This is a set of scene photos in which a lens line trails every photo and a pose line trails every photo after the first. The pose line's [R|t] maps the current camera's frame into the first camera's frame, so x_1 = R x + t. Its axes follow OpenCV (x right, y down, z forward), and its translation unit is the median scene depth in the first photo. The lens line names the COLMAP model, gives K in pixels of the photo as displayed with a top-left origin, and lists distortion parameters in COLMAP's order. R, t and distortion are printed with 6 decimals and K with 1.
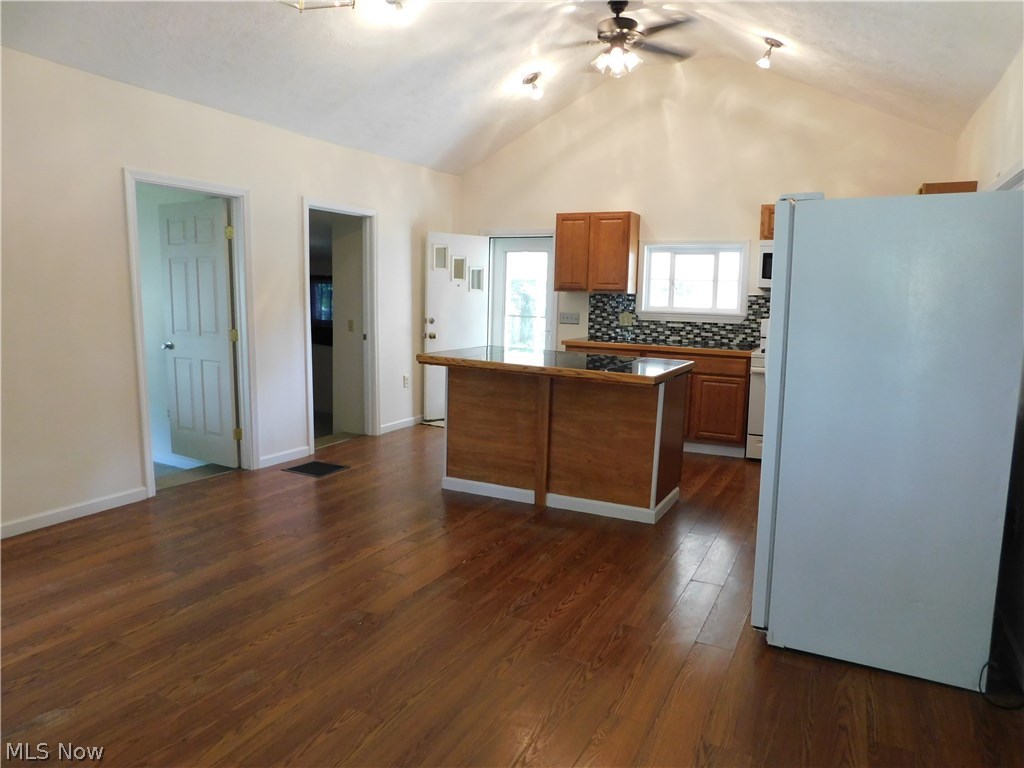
lens RADIAL K [[676.2, 0, 516.8], [0, 676.2, 382.4], [0, 0, 1]] dist [-0.068041, 0.056862]
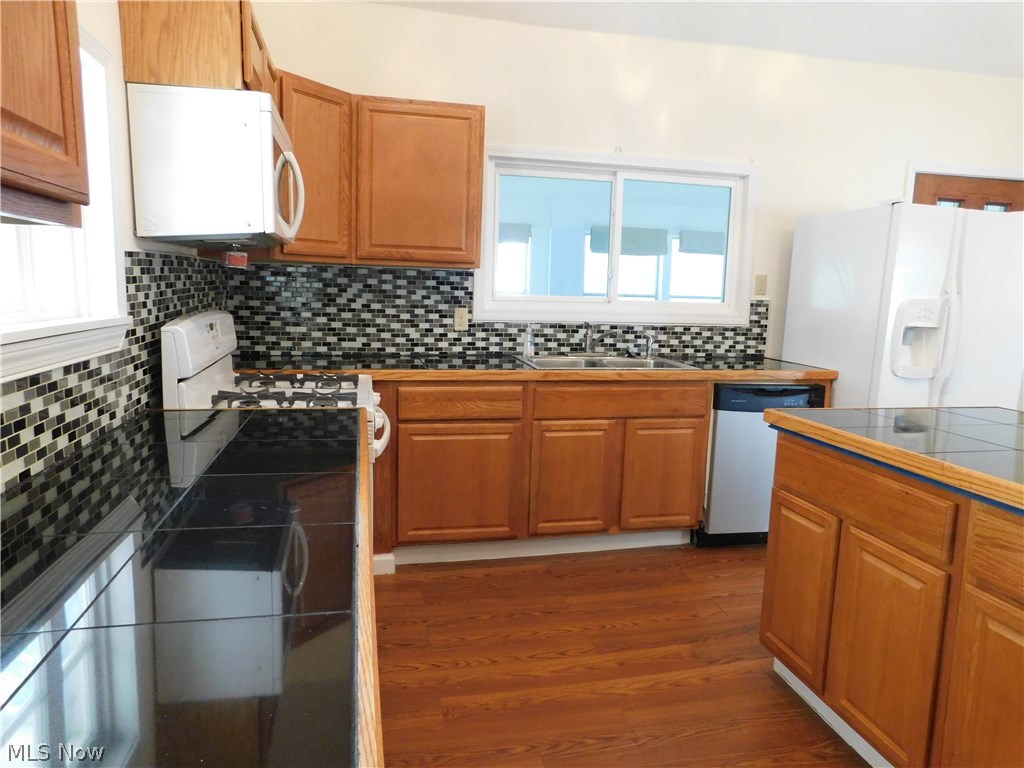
lens RADIAL K [[676.2, 0, 516.8], [0, 676.2, 382.4], [0, 0, 1]] dist [-0.068041, 0.056862]
pose [[-0.637311, -0.144121, 0.757010, 0.004485], [0.063112, 0.969294, 0.237669, -0.128849], [-0.768018, 0.199245, -0.608646, 1.025184]]
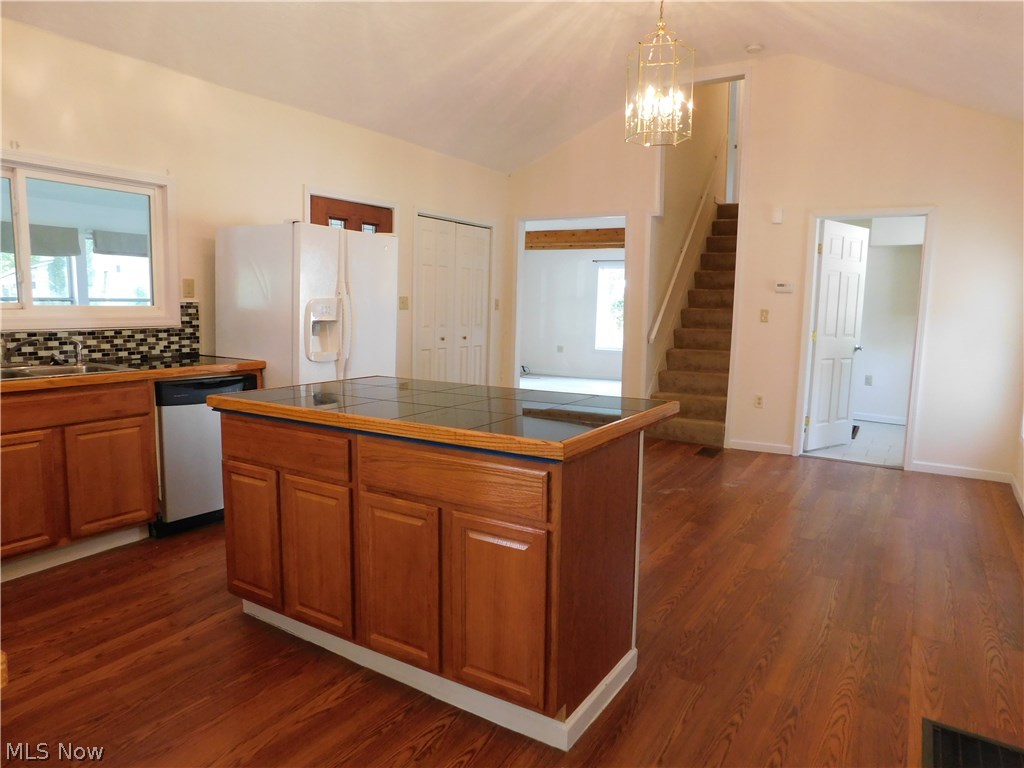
lens RADIAL K [[676.2, 0, 516.8], [0, 676.2, 382.4], [0, 0, 1]] dist [-0.068041, 0.056862]
pose [[-0.996531, -0.047675, 0.068218, -0.033836], [-0.028845, 0.966715, 0.254224, -0.142523], [-0.078068, 0.251374, -0.964737, 1.097406]]
